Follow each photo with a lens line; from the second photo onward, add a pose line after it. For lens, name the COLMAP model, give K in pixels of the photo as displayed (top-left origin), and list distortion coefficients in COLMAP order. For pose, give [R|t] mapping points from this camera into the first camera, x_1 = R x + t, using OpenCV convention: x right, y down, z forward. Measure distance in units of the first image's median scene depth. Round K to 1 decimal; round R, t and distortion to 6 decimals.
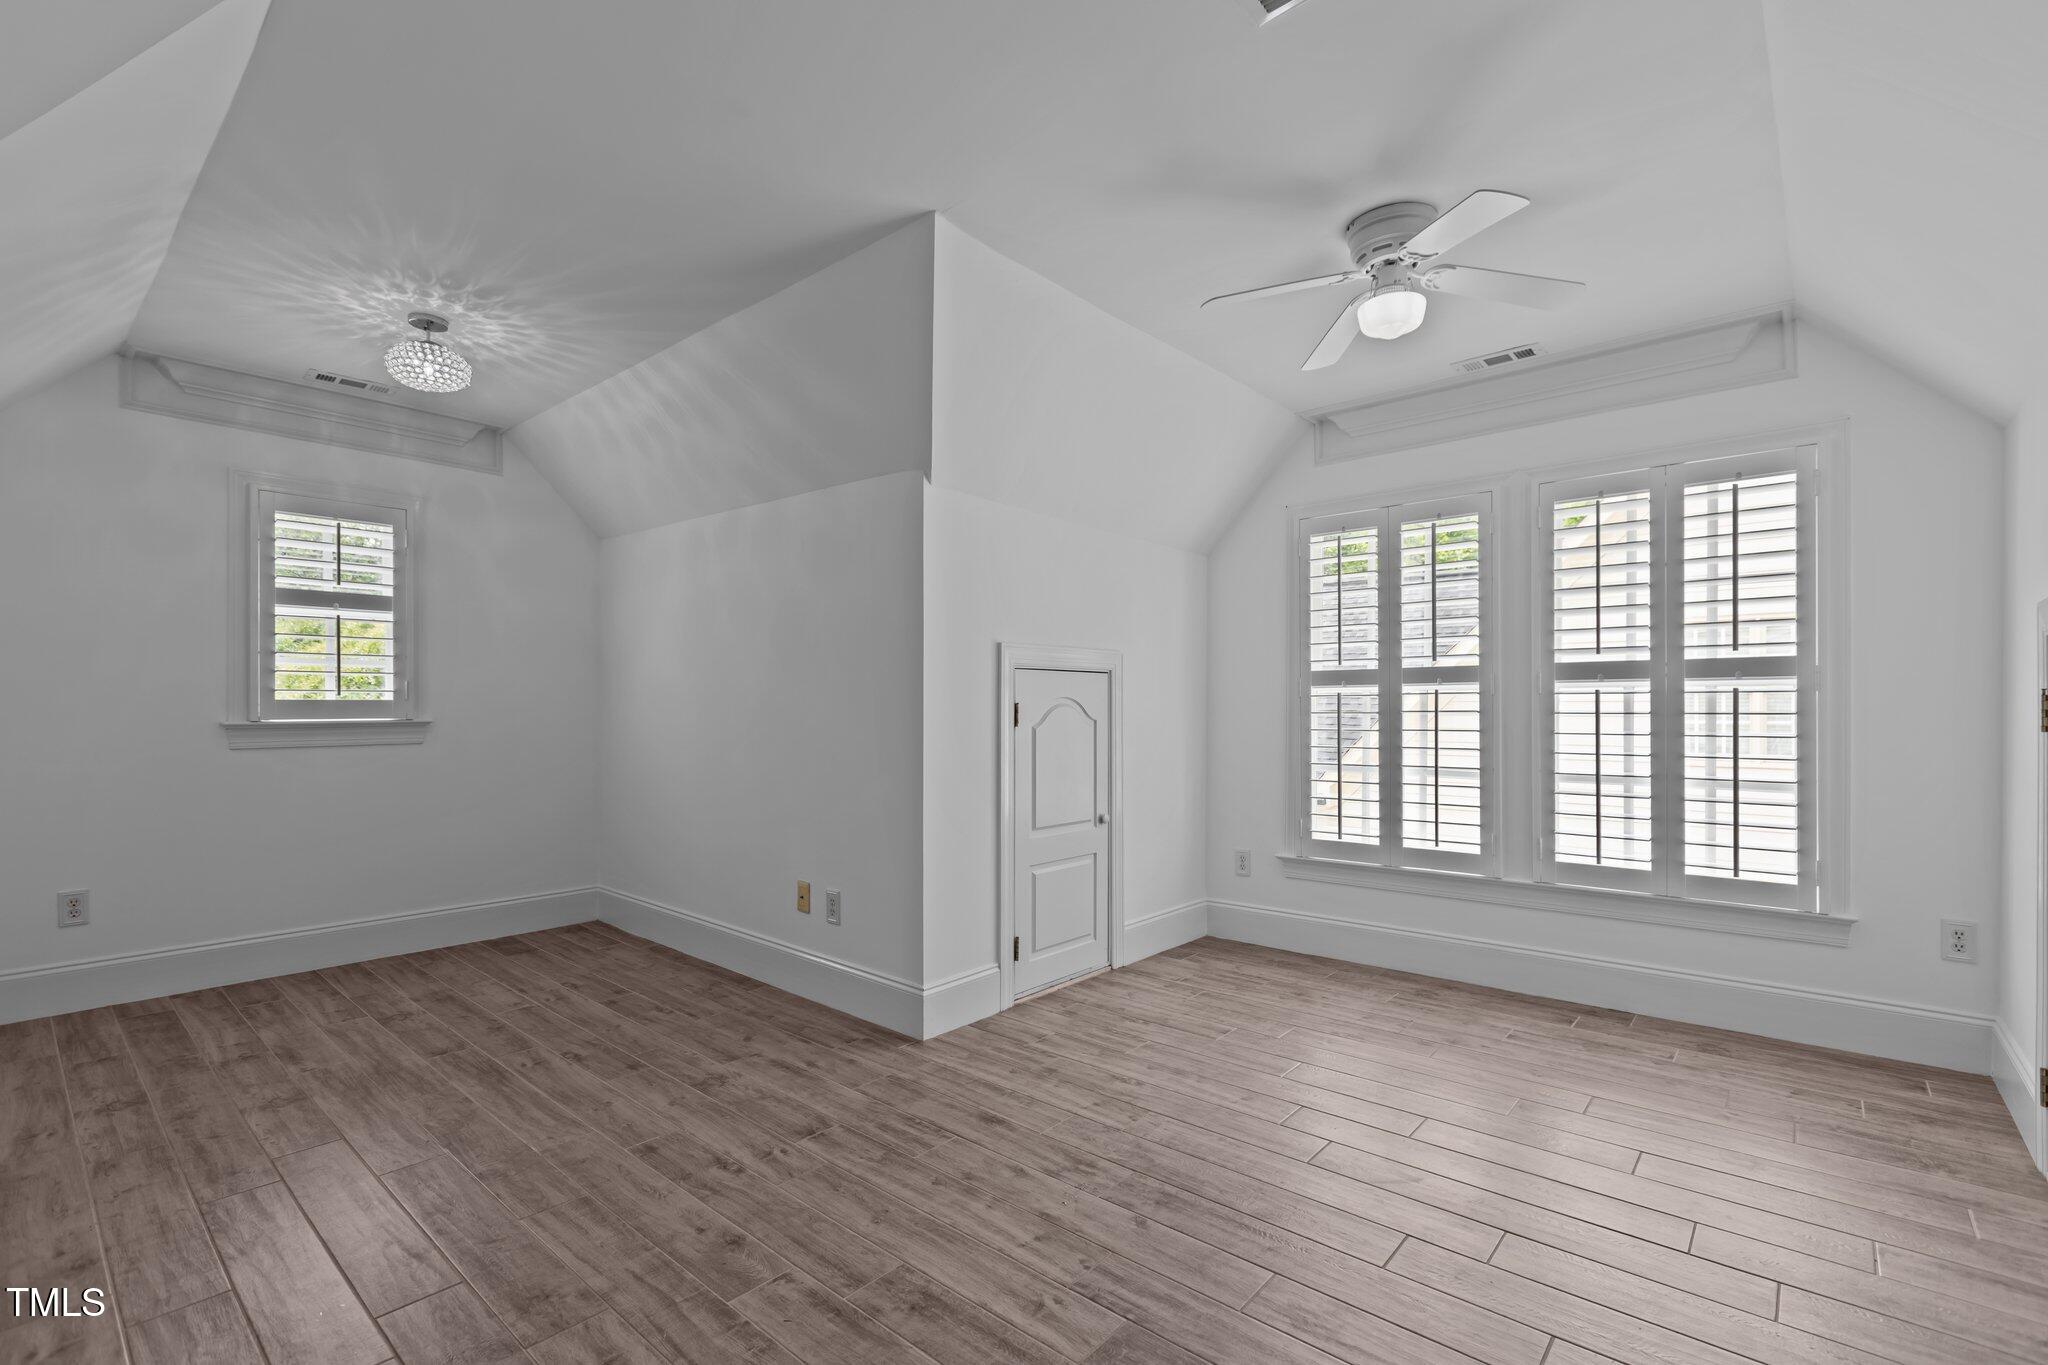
lens RADIAL K [[912.7, 0, 1031.6], [0, 912.7, 716.6], [0, 0, 1]] dist [-0.000155, -0.000200]
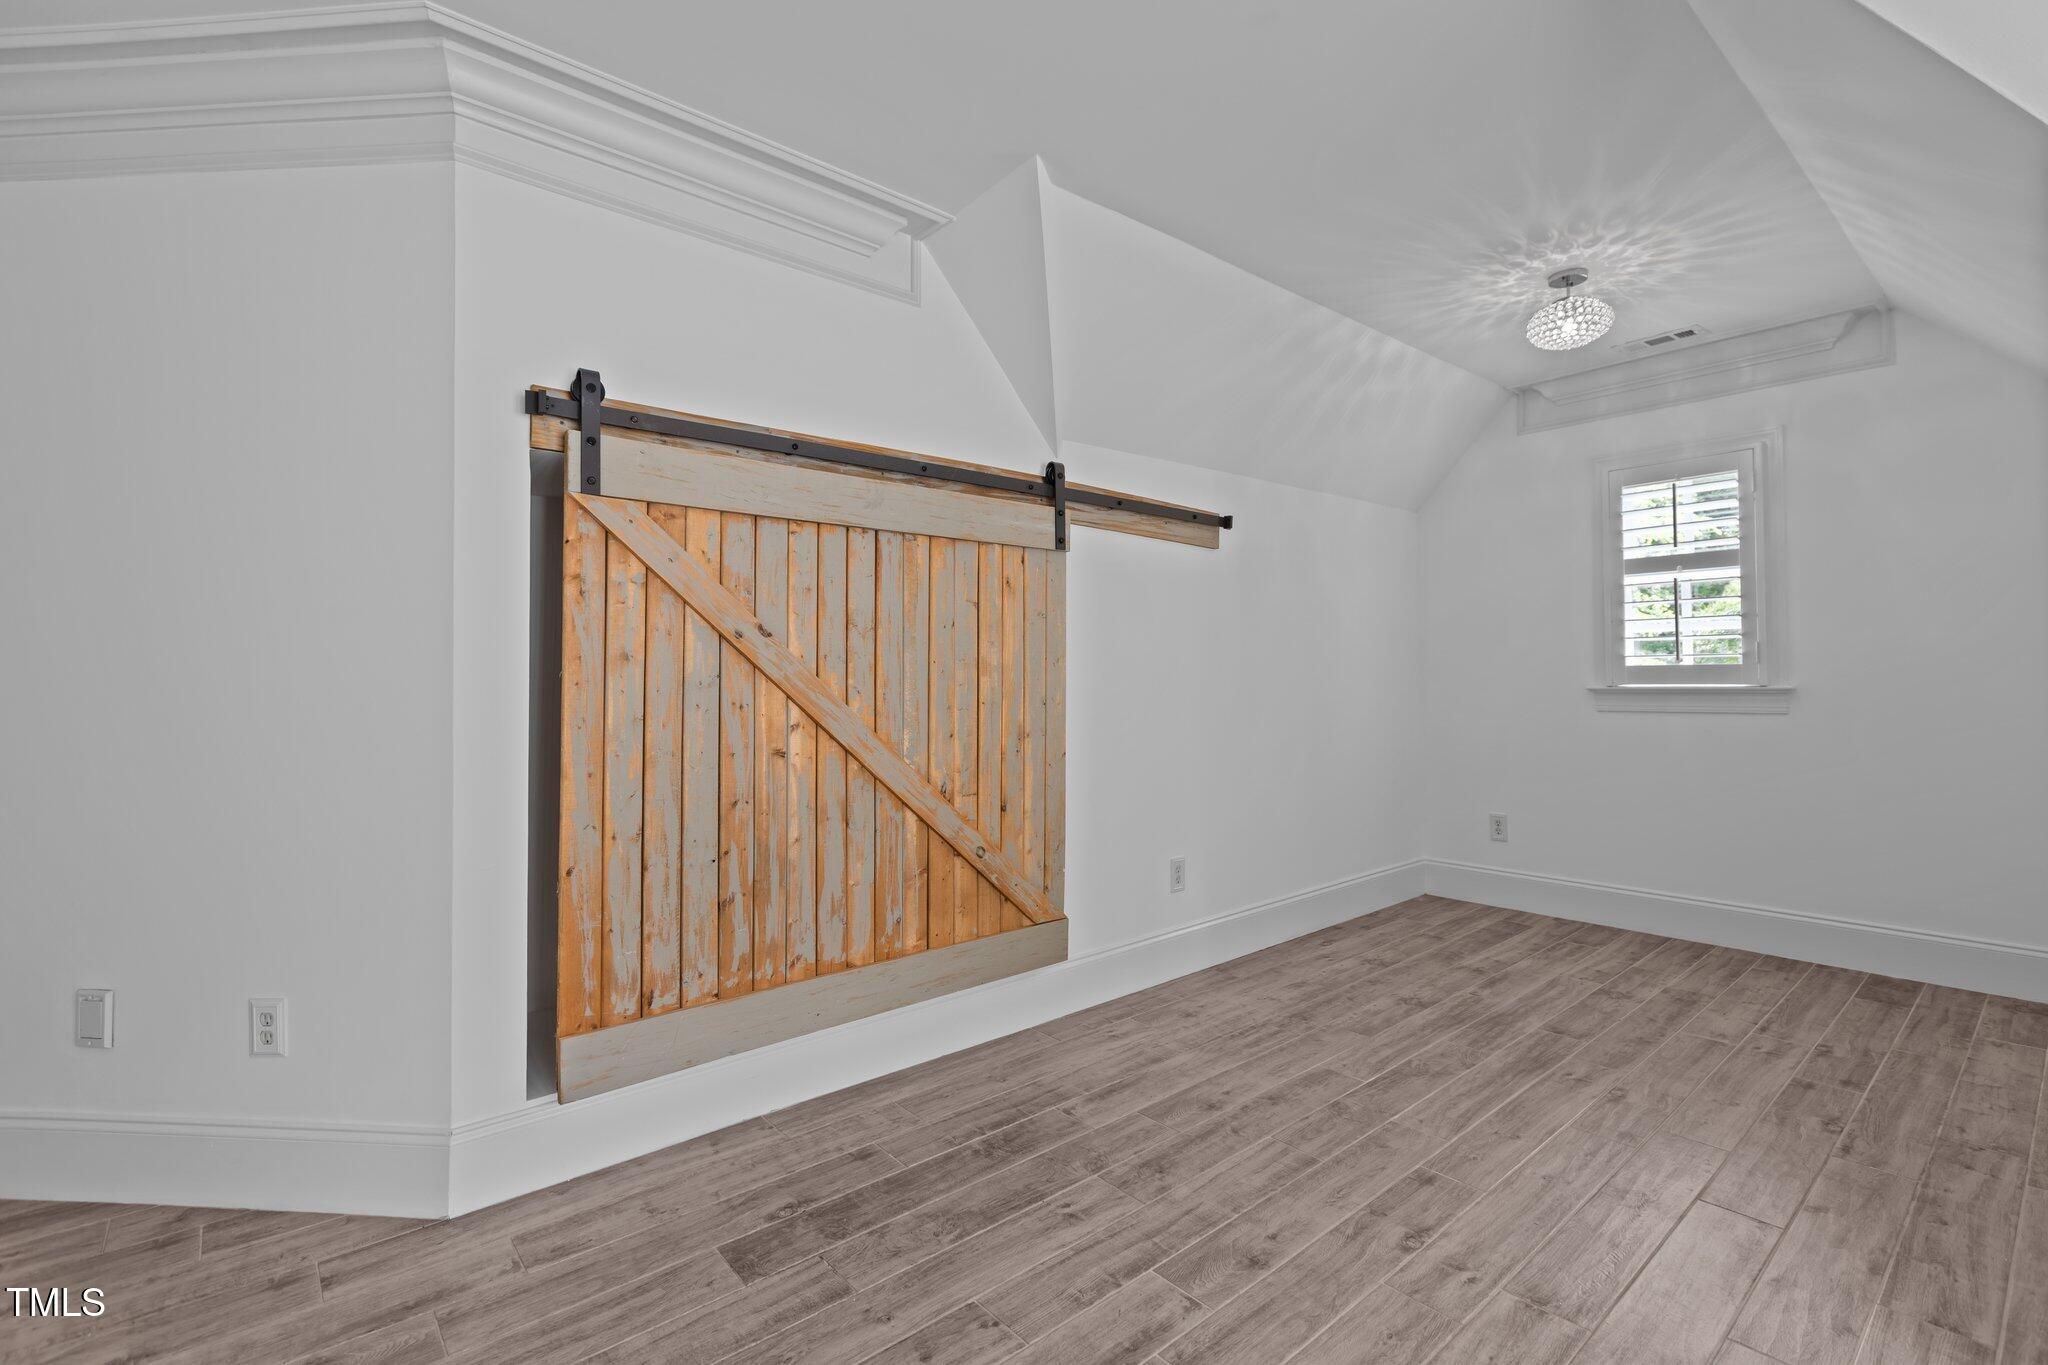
lens RADIAL K [[912.7, 0, 1019.6], [0, 912.7, 668.3], [0, 0, 1]] dist [-0.000155, -0.000200]
pose [[-0.153318, -0.009831, -0.988128, 0.393209], [-0.003175, 0.999950, -0.009456, -0.004322], [0.988172, 0.001687, -0.153341, 0.580030]]
